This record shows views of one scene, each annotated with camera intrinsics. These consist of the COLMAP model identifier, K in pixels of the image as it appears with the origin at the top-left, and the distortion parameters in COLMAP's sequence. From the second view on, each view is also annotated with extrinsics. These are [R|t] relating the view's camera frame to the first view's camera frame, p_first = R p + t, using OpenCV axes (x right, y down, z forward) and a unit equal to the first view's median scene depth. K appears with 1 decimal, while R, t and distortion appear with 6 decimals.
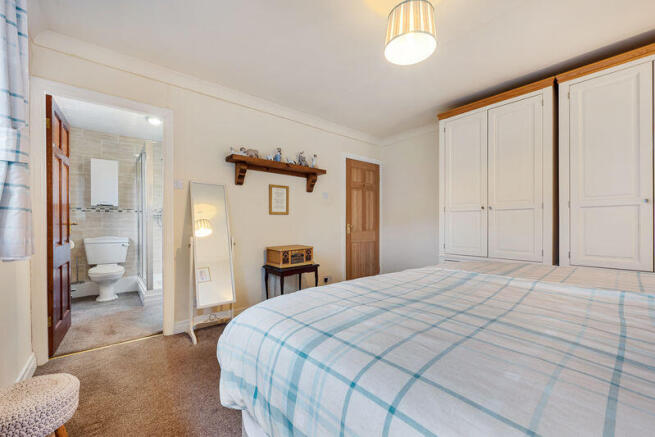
lens RADIAL K [[262.6, 0, 325.0], [0, 262.6, 217.2], [0, 0, 1]] dist [0.000332, -0.000085]
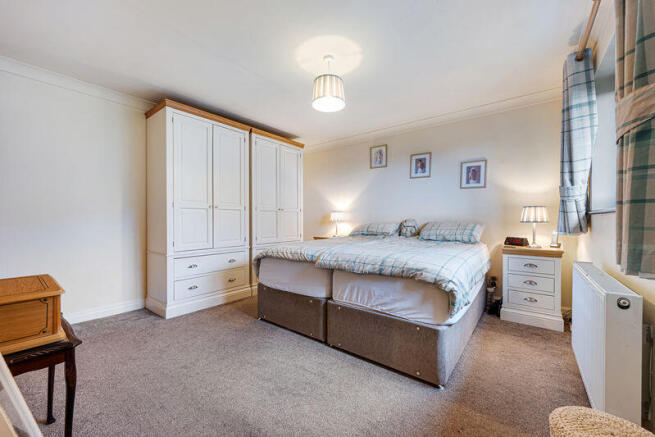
lens RADIAL K [[262.6, 0, 325.0], [0, 262.6, 217.2], [0, 0, 1]] dist [0.000332, -0.000085]
pose [[-0.205163, 0.009492, 0.978682, -0.747543], [-0.021872, 0.999659, -0.014281, 0.019007], [-0.978483, -0.024336, -0.204885, 0.862579]]
